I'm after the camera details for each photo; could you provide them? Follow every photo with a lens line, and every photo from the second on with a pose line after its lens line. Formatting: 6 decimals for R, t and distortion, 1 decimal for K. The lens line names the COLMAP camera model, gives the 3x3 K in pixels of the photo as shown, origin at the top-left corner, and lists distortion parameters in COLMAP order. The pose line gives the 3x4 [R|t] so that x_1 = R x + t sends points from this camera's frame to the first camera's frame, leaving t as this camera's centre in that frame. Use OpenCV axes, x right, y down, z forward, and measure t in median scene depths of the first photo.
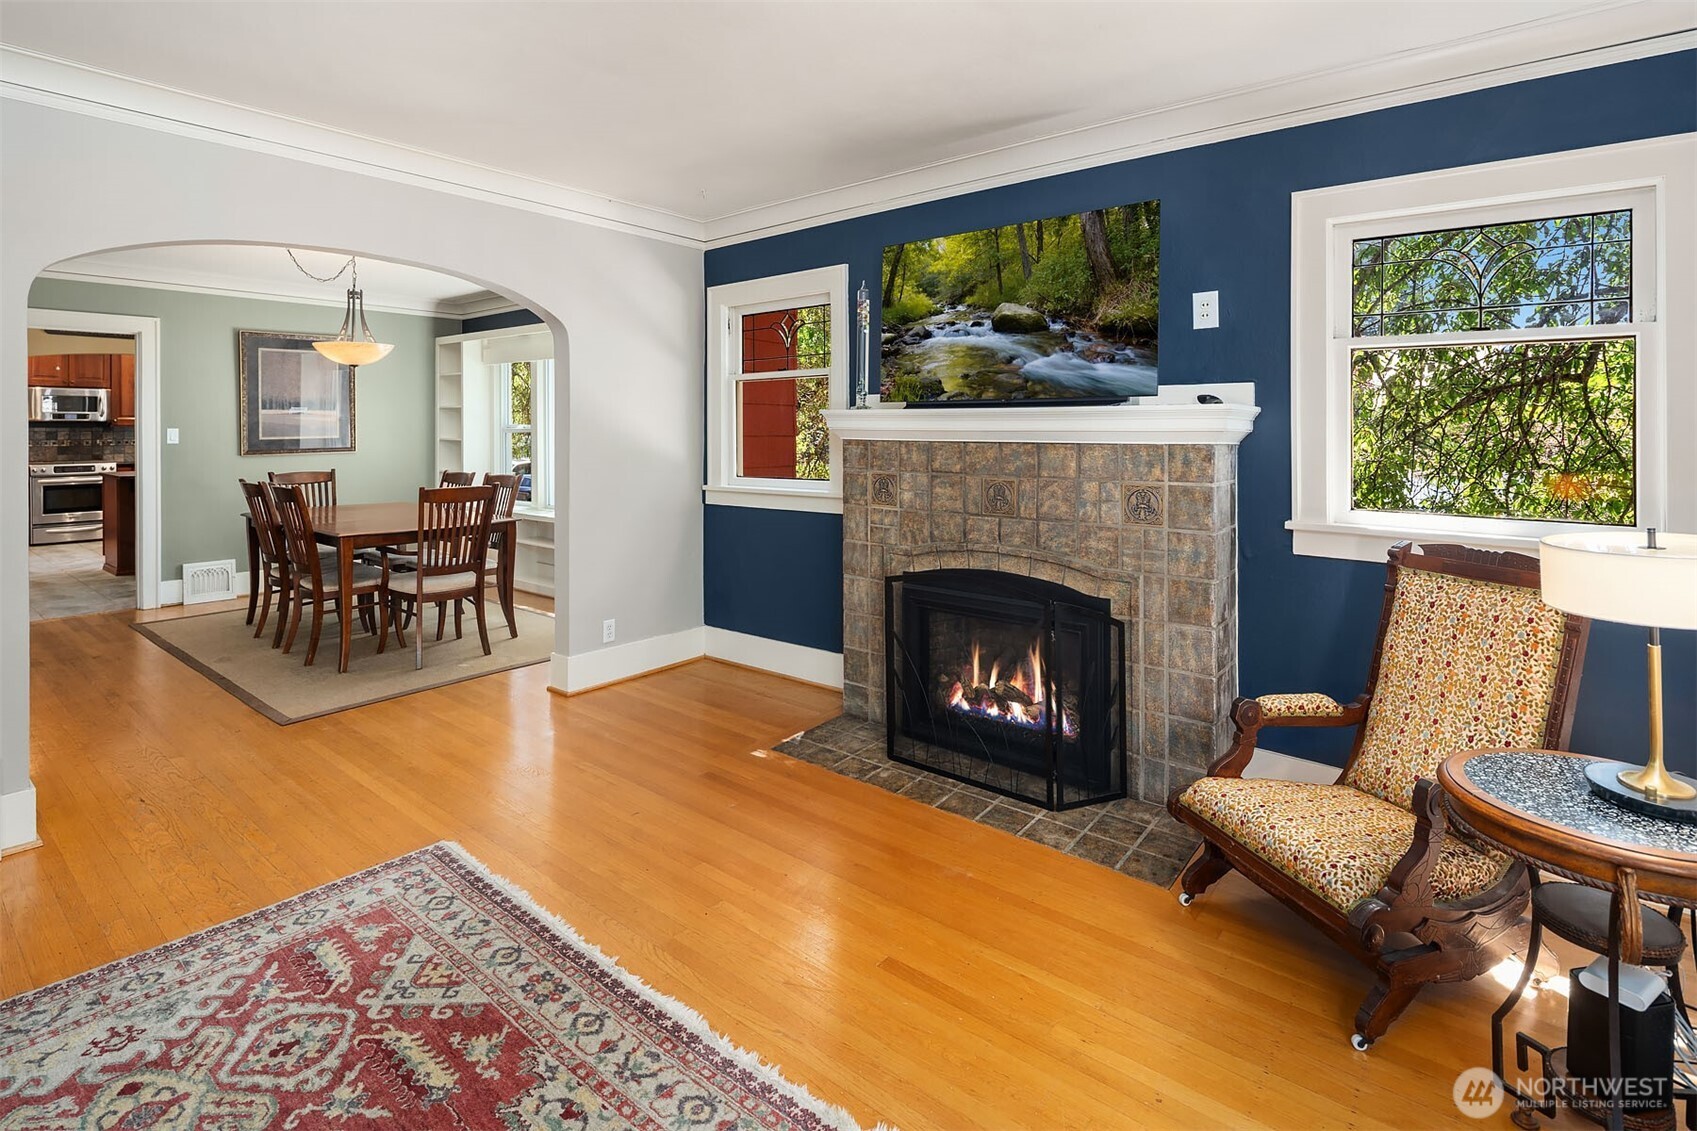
lens RADIAL K [[849.7, 0, 857.0], [0, 849.7, 427.0], [0, 0, 1]] dist [-0.001287, -0.003782]
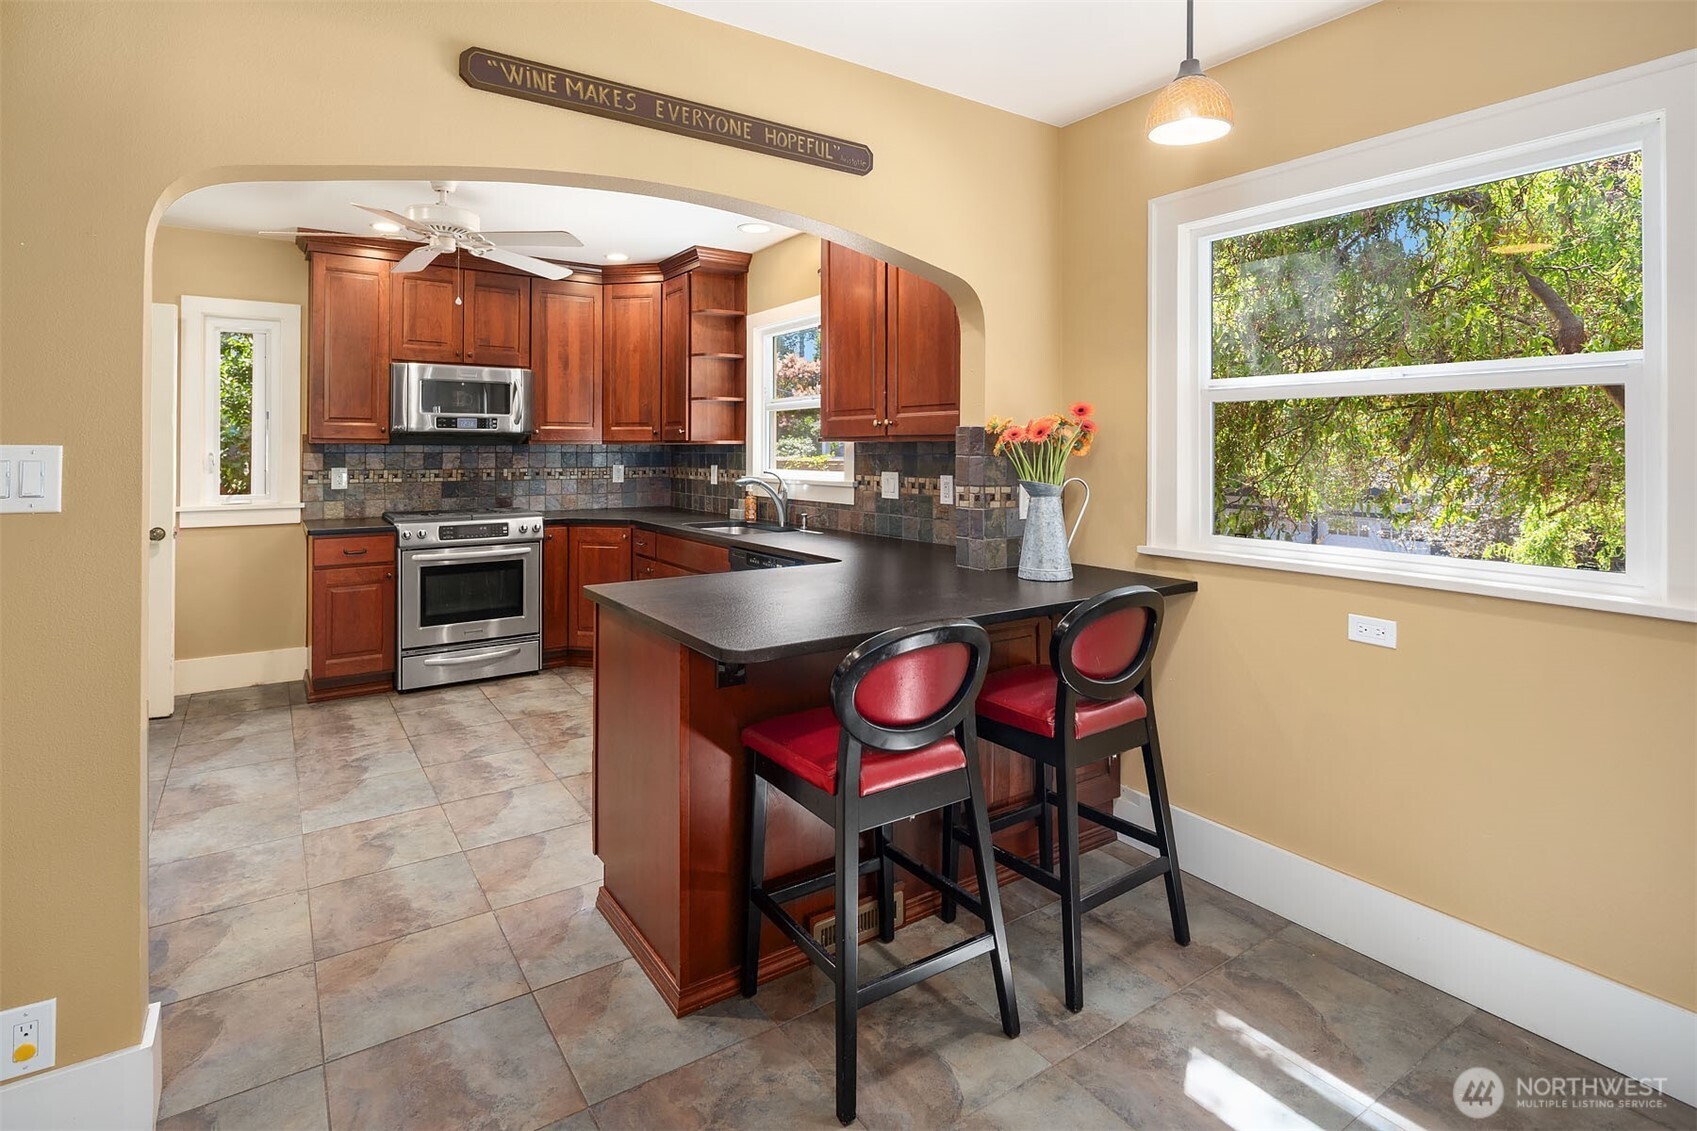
lens RADIAL K [[849.7, 0, 840.6], [0, 849.7, 440.2], [0, 0, 1]] dist [-0.001287, -0.003782]
pose [[0.958348, 0.001207, -0.285599, -0.594983], [-0.003315, 0.999971, -0.006900, 0.000553], [0.285583, 0.007559, 0.958324, 0.604358]]
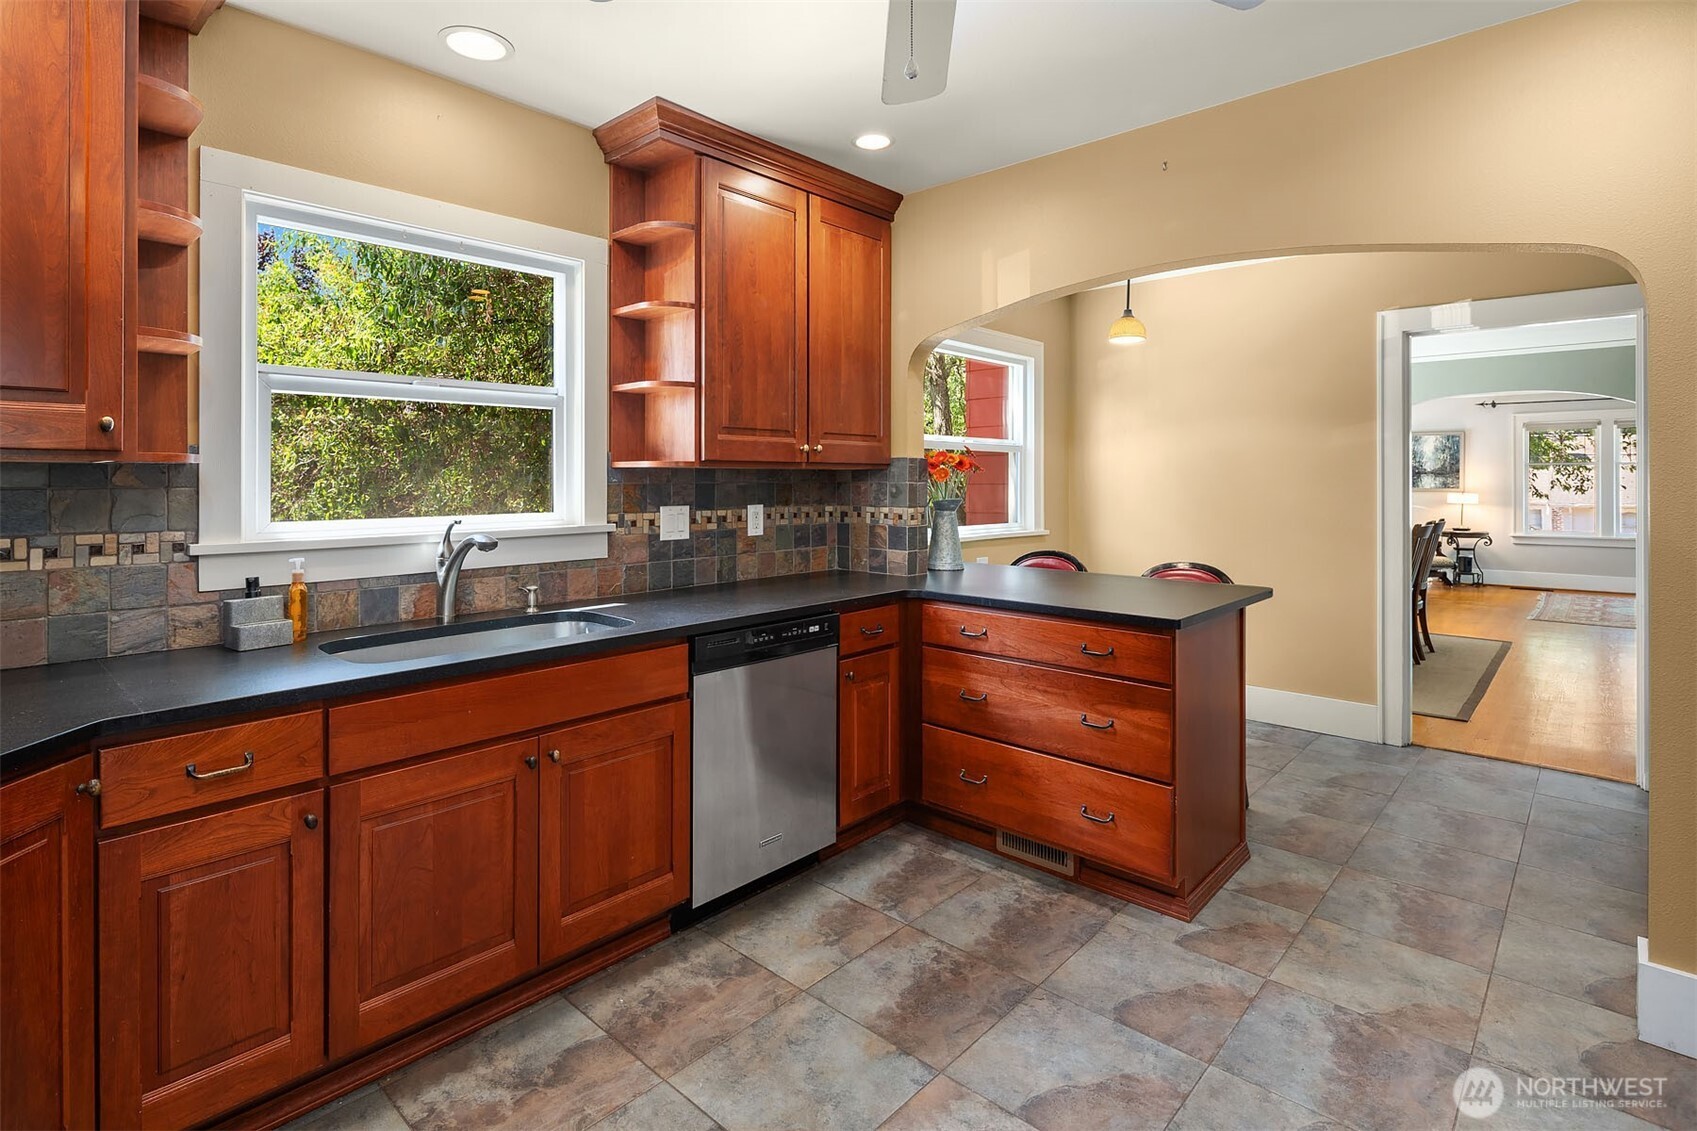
lens RADIAL K [[849.7, 0, 835.4], [0, 849.7, 475.0], [0, 0, 1]] dist [-0.001287, -0.003782]
pose [[0.050541, 0.006577, 0.998700, -1.002013], [-0.001406, 0.999978, -0.006514, 0.003212], [-0.998721, -0.001075, 0.050549, 0.922199]]
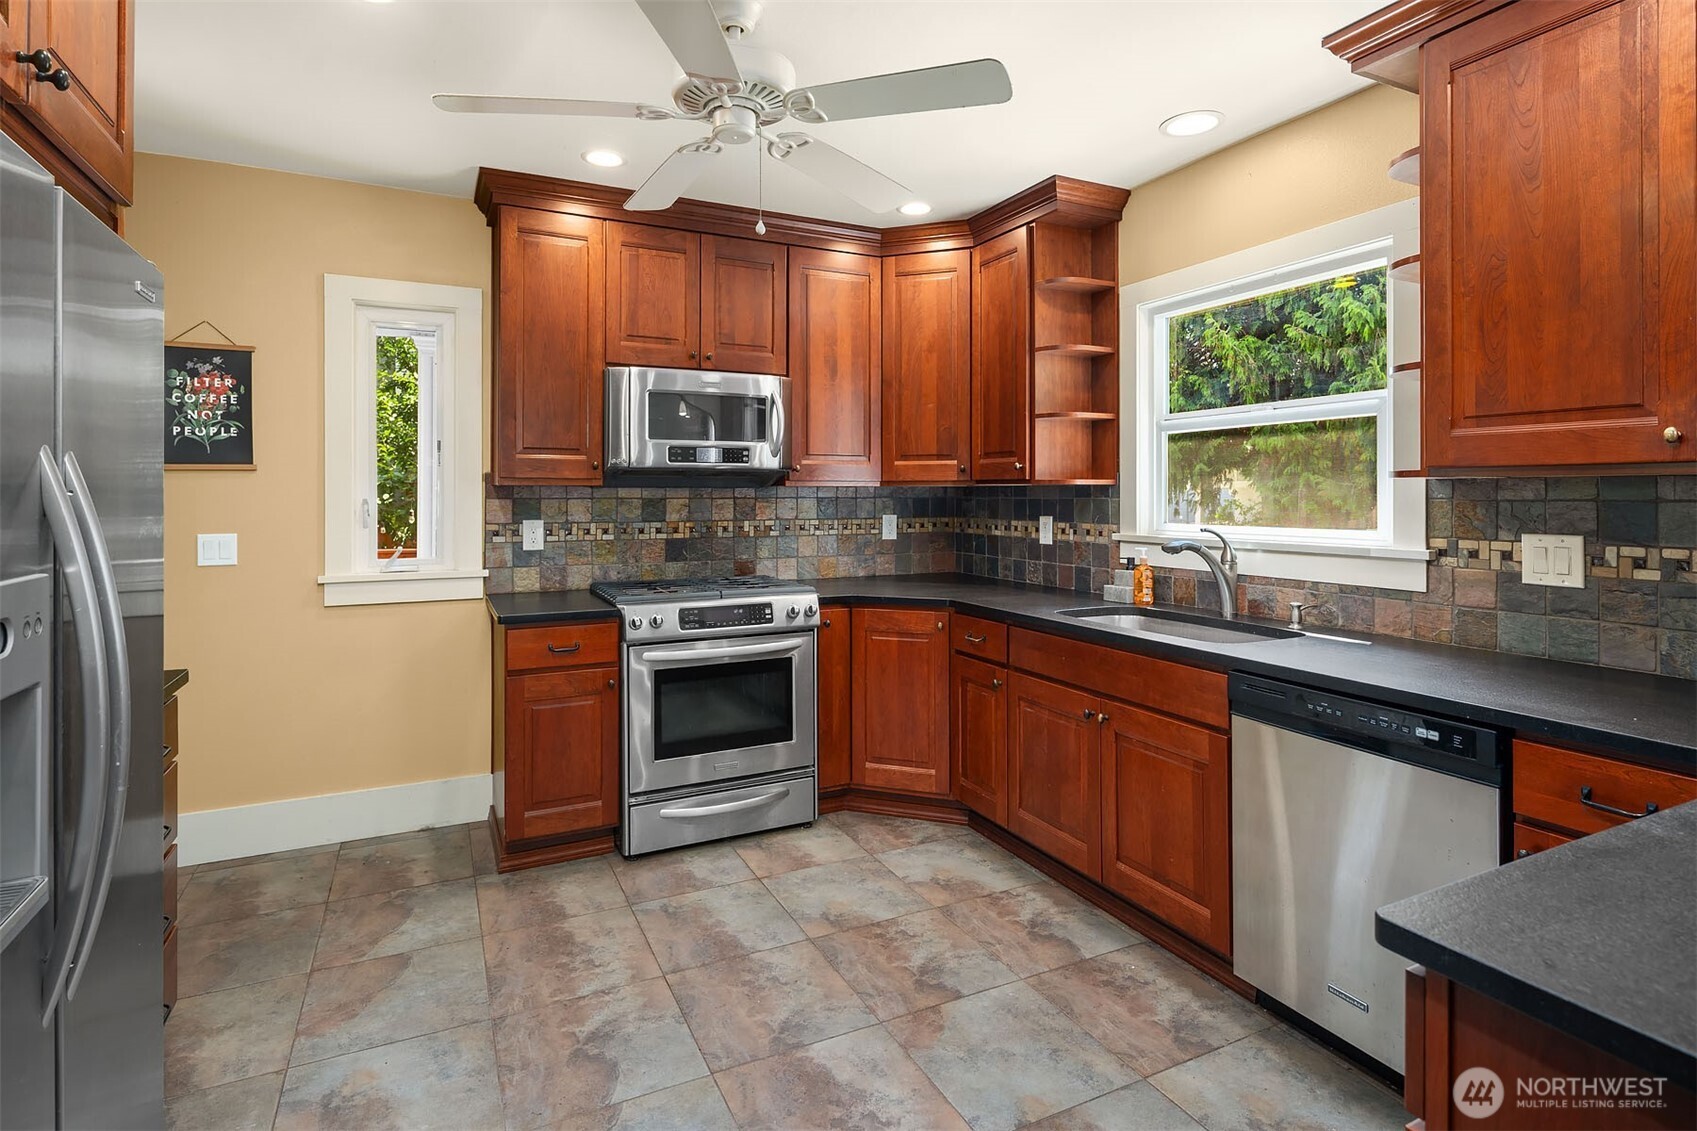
lens RADIAL K [[844.3, 0, 846.6], [0, 844.3, 491.5], [0, 0, 1]] dist [-0.000859, 0.000276]
pose [[0.910927, 0.001320, -0.412565, -0.760600], [-0.000902, 0.999999, 0.001208, 0.001997], [0.412566, -0.000728, 0.910928, 0.735912]]
